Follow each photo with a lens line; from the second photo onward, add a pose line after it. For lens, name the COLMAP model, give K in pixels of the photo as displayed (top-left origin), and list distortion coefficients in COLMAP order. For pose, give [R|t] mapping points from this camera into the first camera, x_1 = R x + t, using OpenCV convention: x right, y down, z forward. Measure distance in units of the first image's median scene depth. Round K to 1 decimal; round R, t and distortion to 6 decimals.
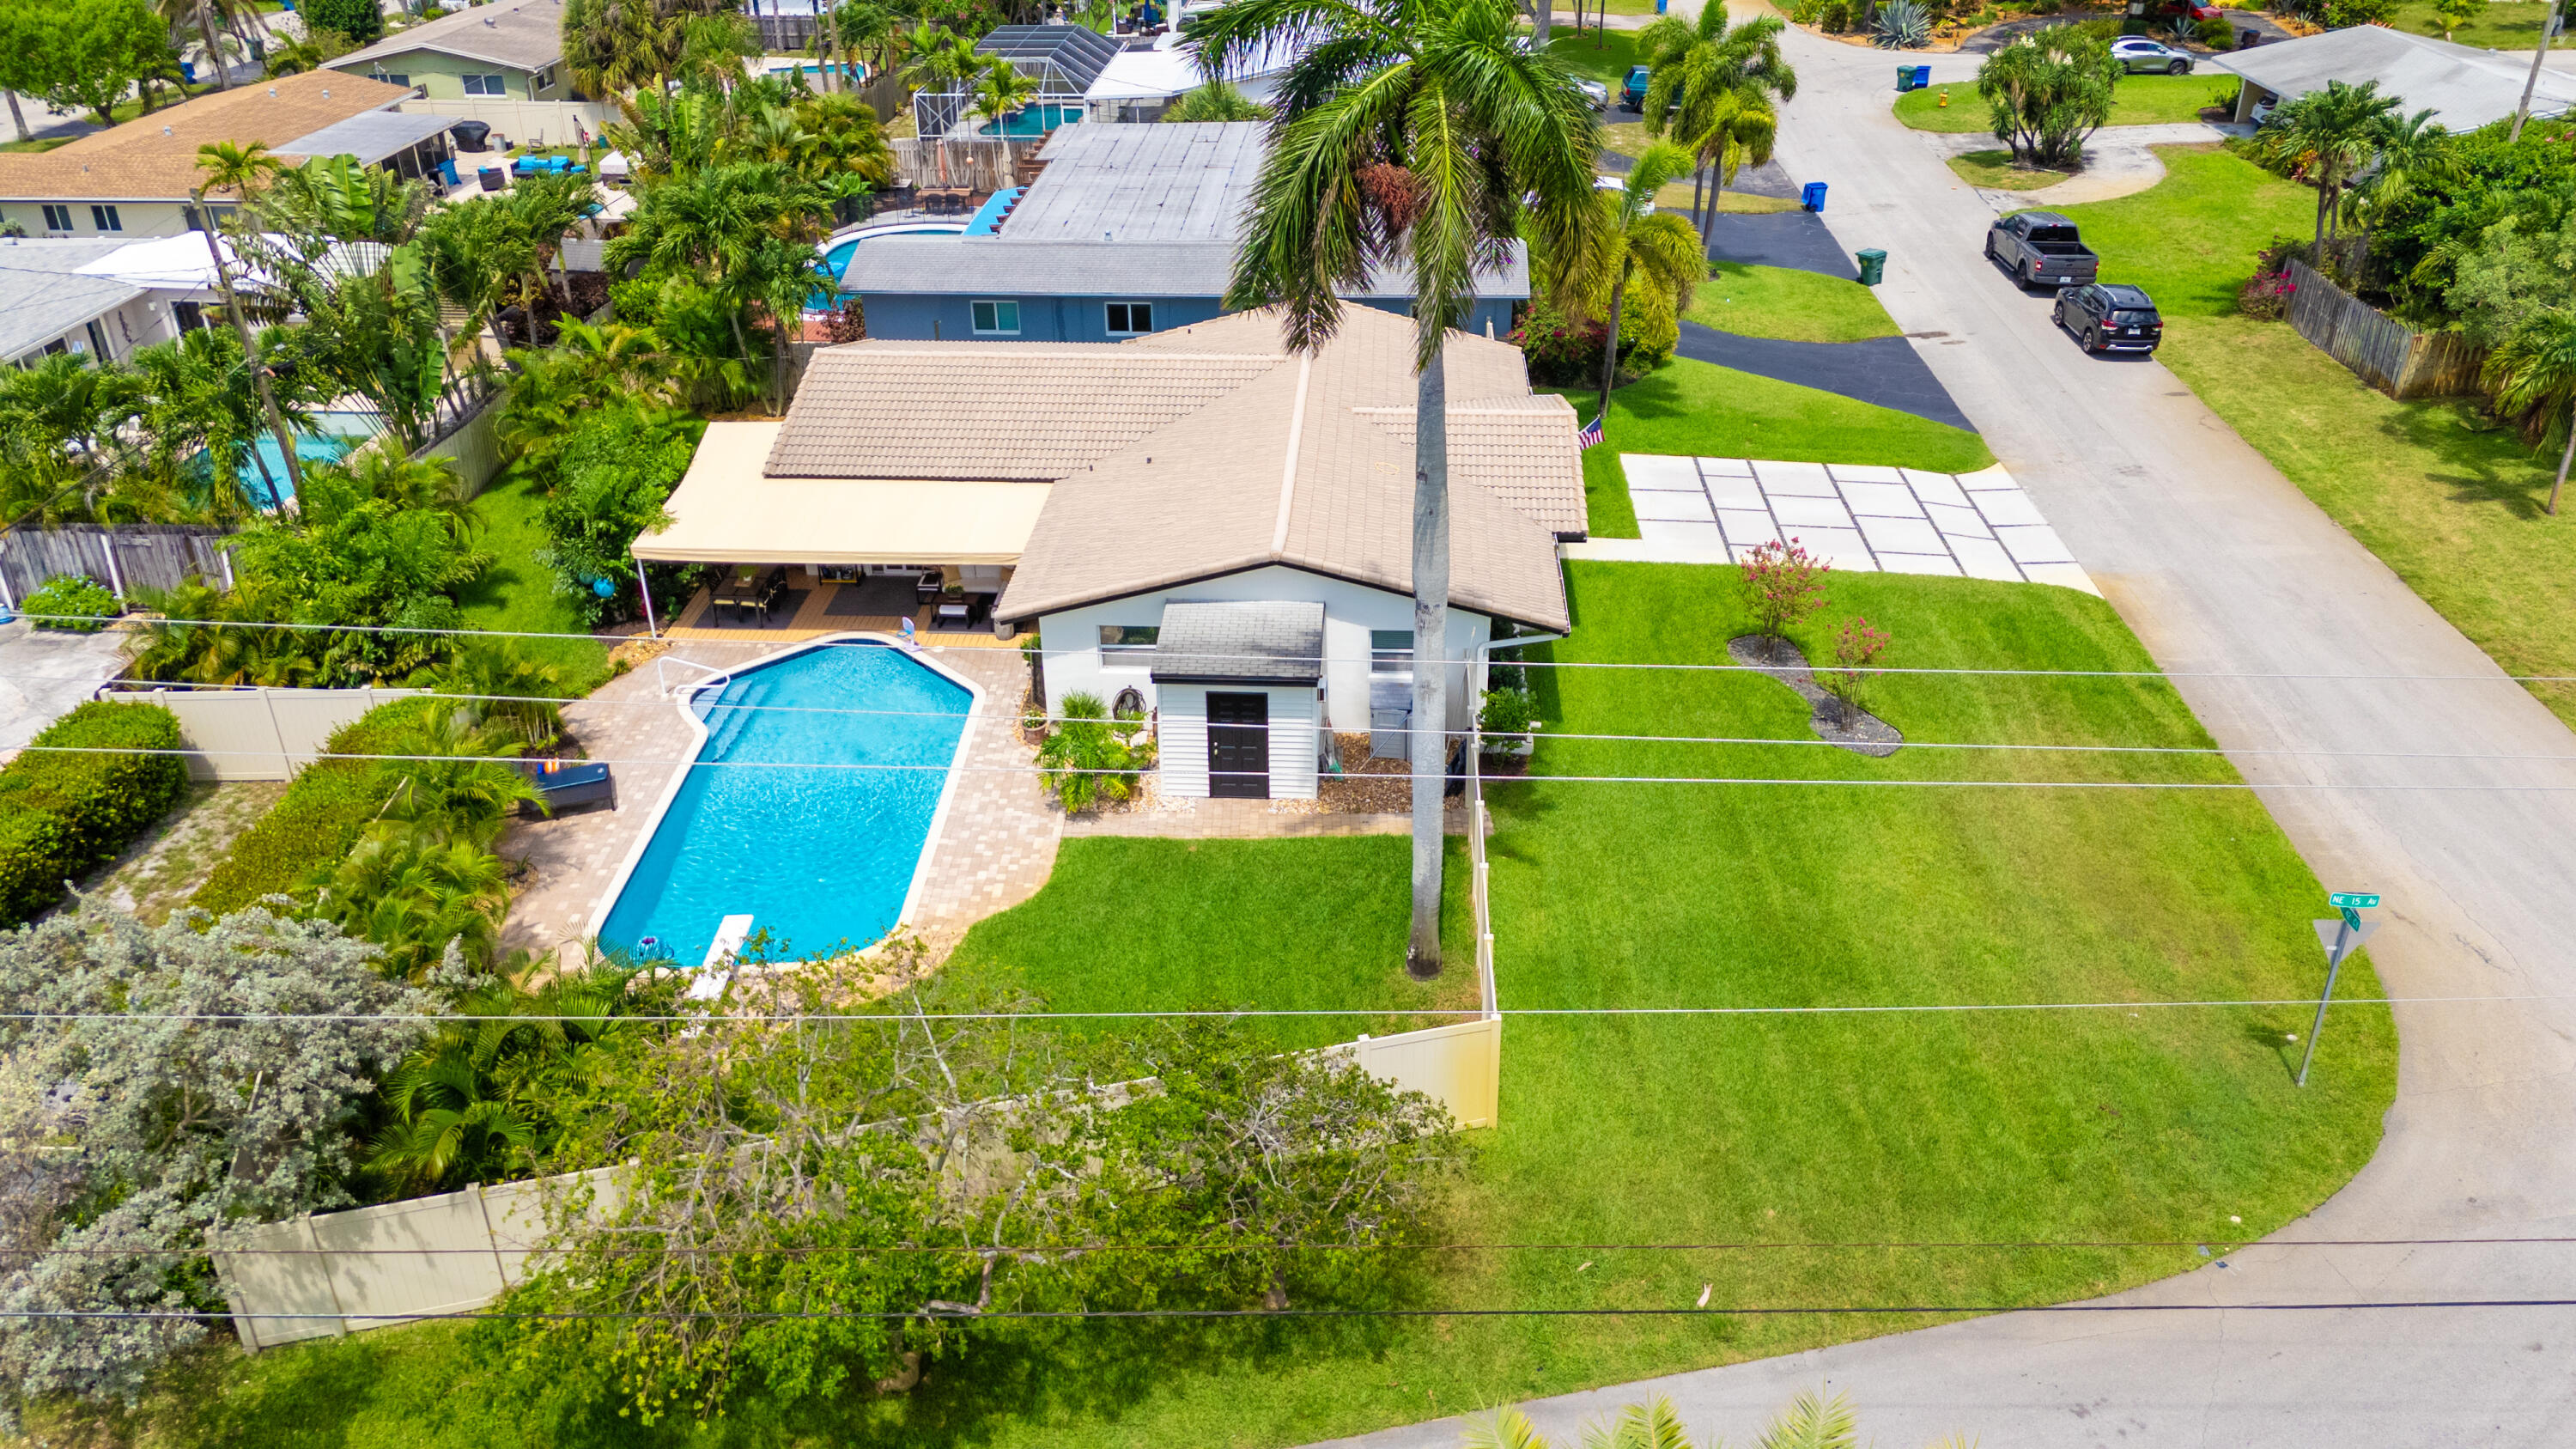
lens RADIAL K [[1914.5, 0, 1295.9], [0, 1914.5, 739.6], [0, 0, 1]] dist [0.036885, -0.004456]
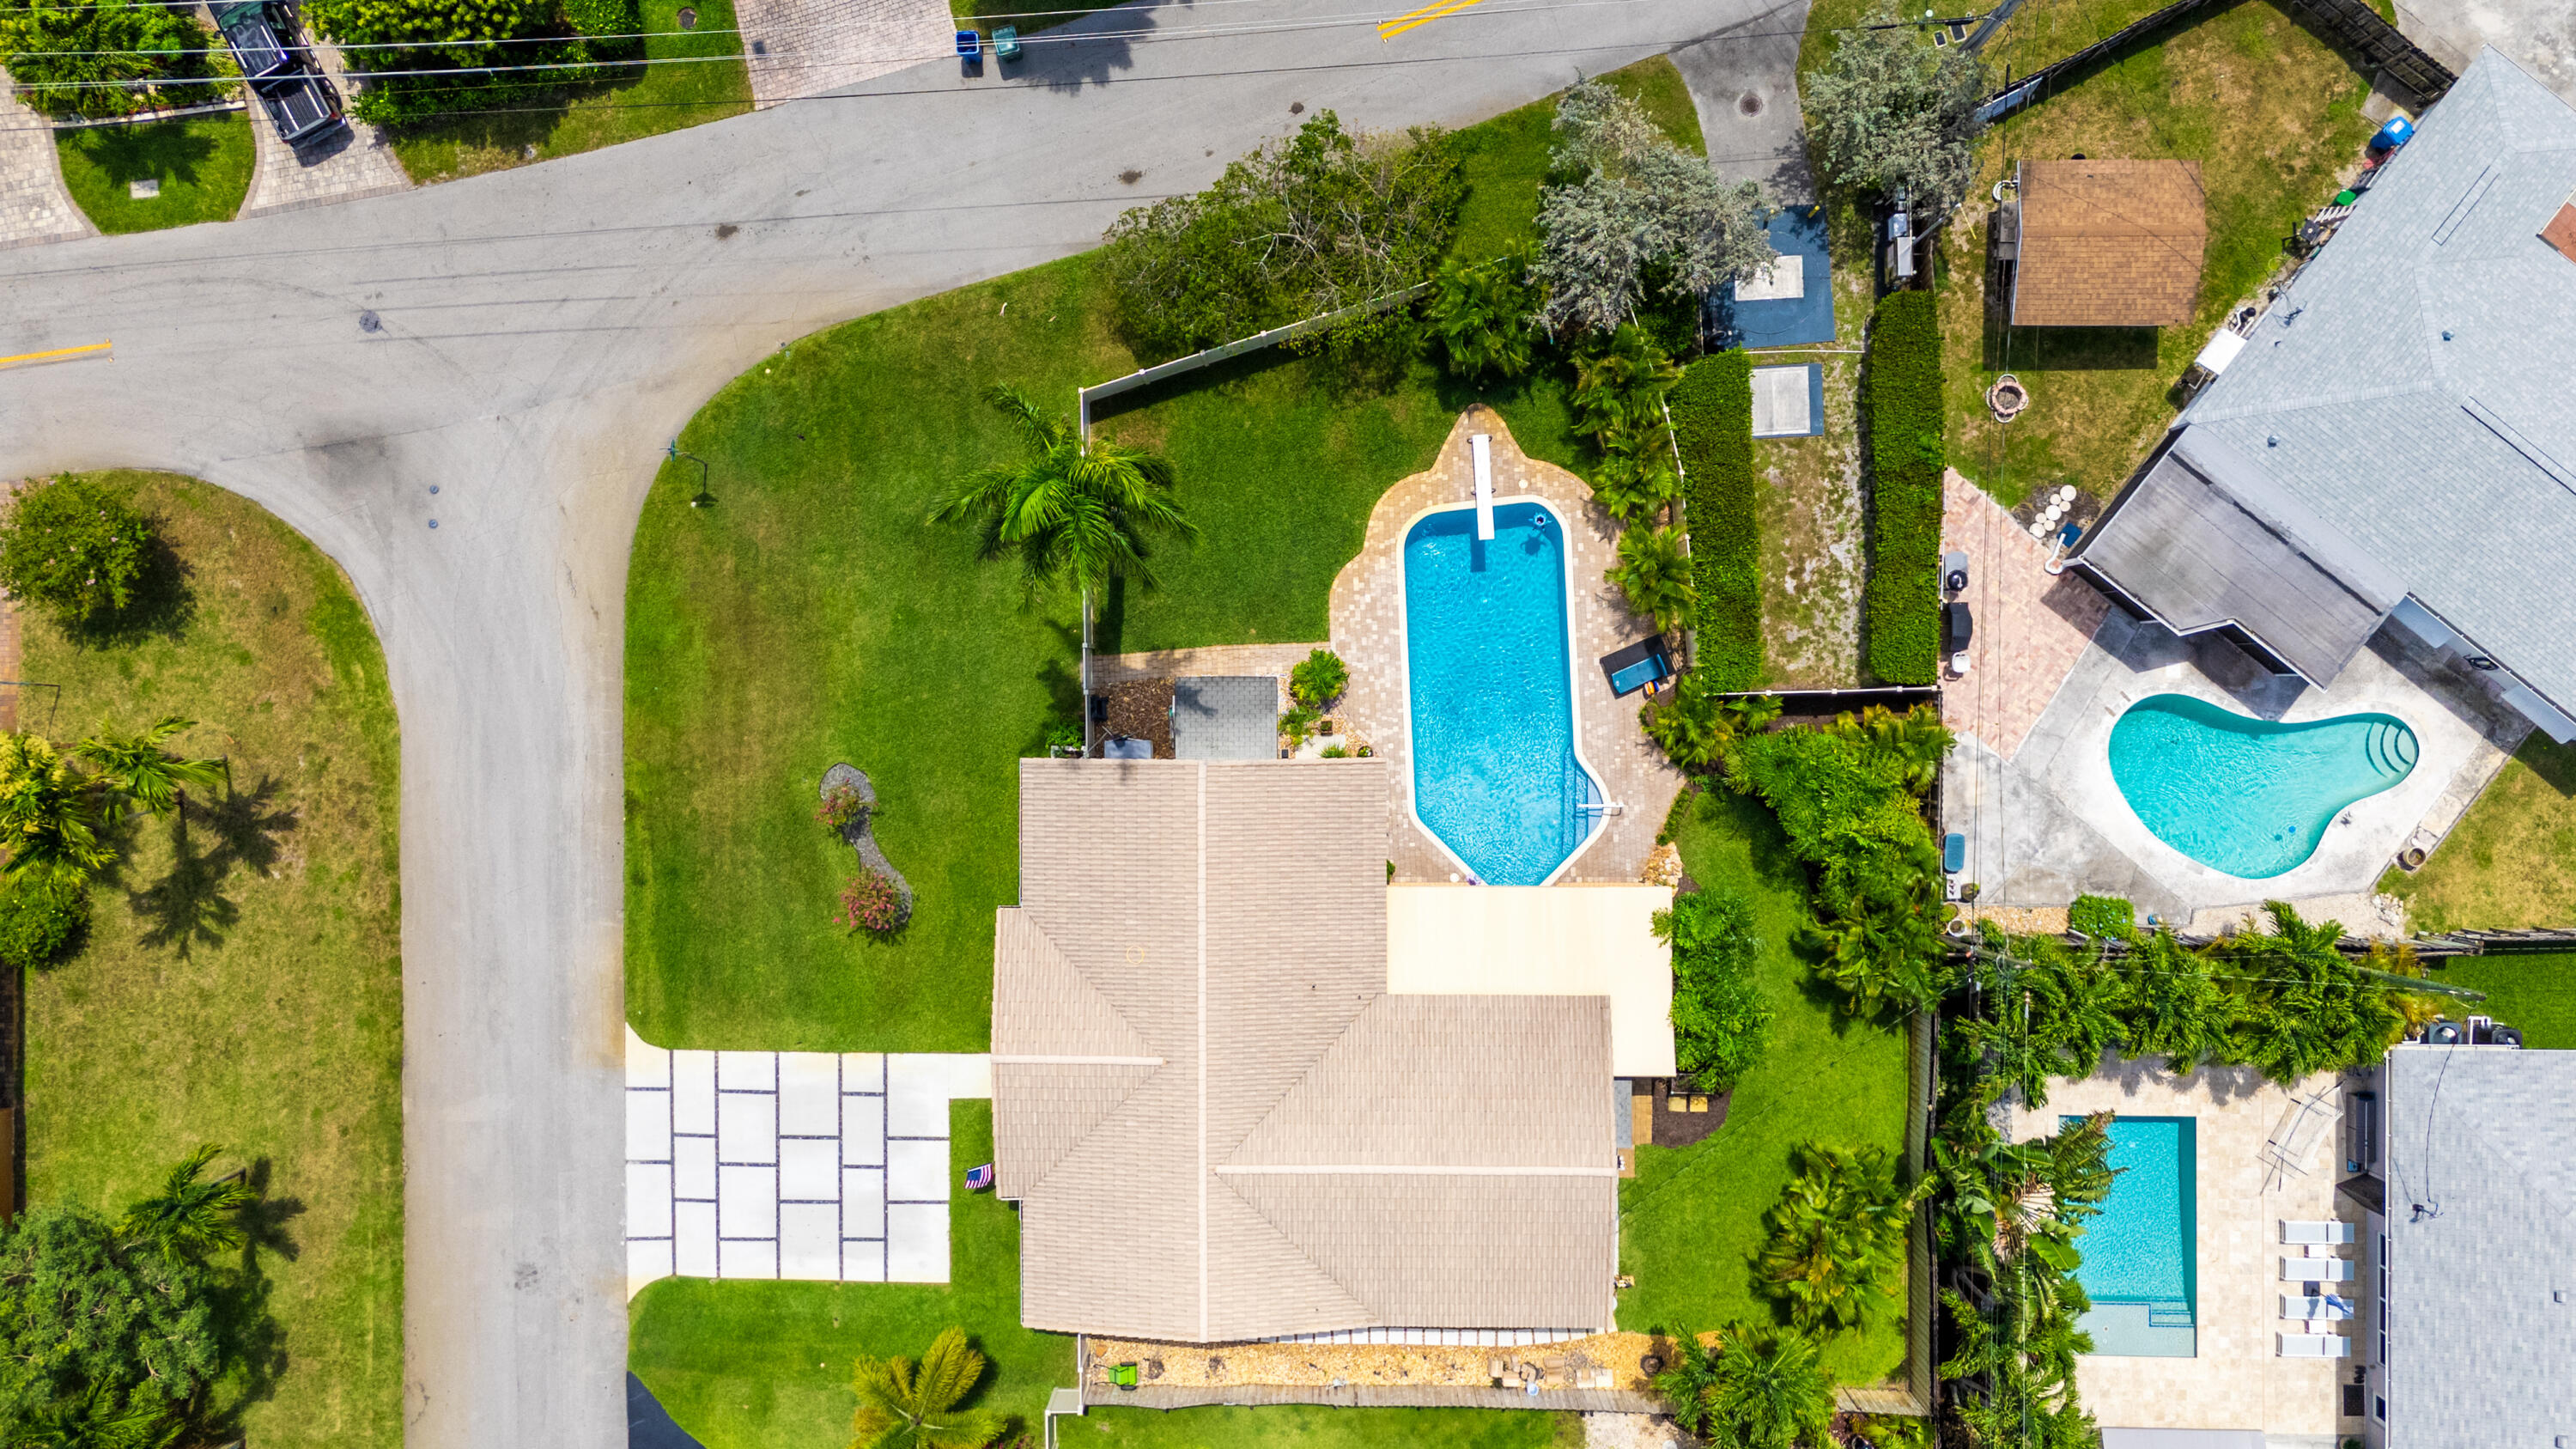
lens RADIAL K [[1914.5, 0, 1295.9], [0, 1914.5, 739.6], [0, 0, 1]] dist [0.036885, -0.004456]
pose [[-0.998081, 0.054897, 0.028632, -0.110995], [-0.002165, -0.493094, 0.869973, -1.208482], [0.061878, 0.868242, 0.492267, 0.184442]]
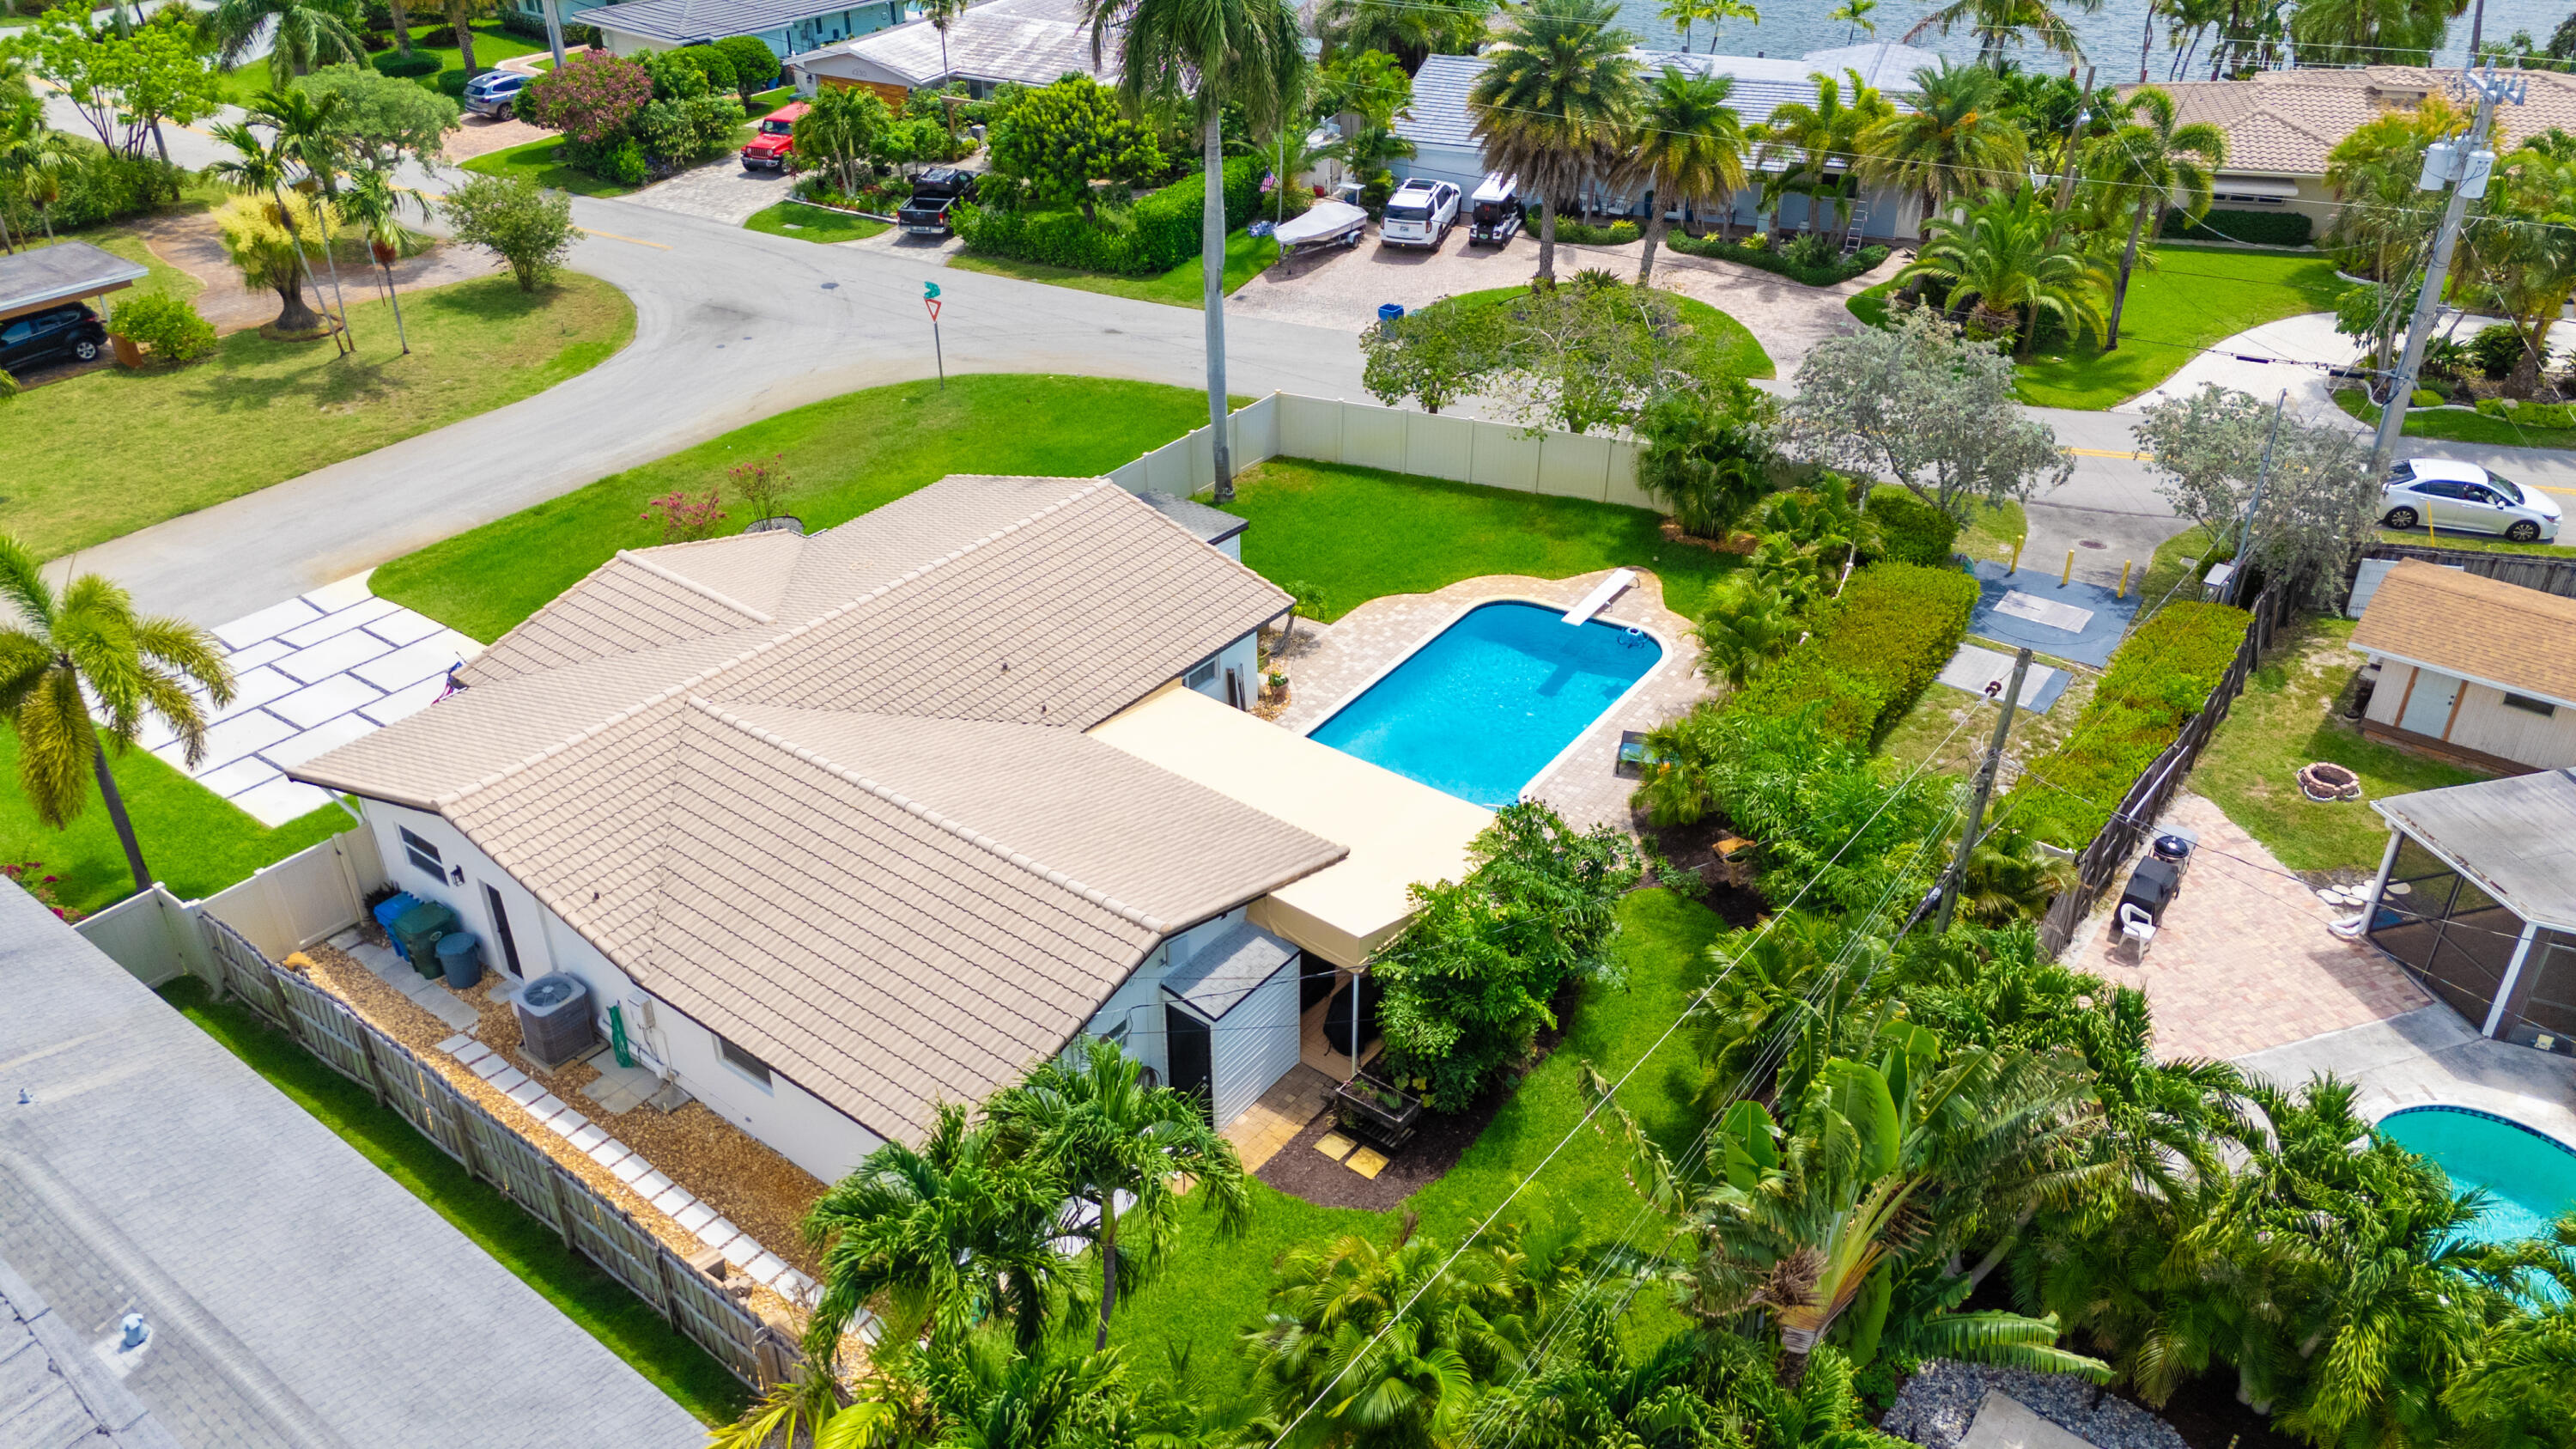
lens RADIAL K [[1914.5, 0, 1295.9], [0, 1914.5, 739.6], [0, 0, 1]] dist [0.036885, -0.004456]
pose [[-0.824247, -0.288859, 0.487008, -0.635004], [0.280759, 0.538421, 0.794530, -0.799081], [-0.491723, 0.791621, -0.362692, 1.269581]]
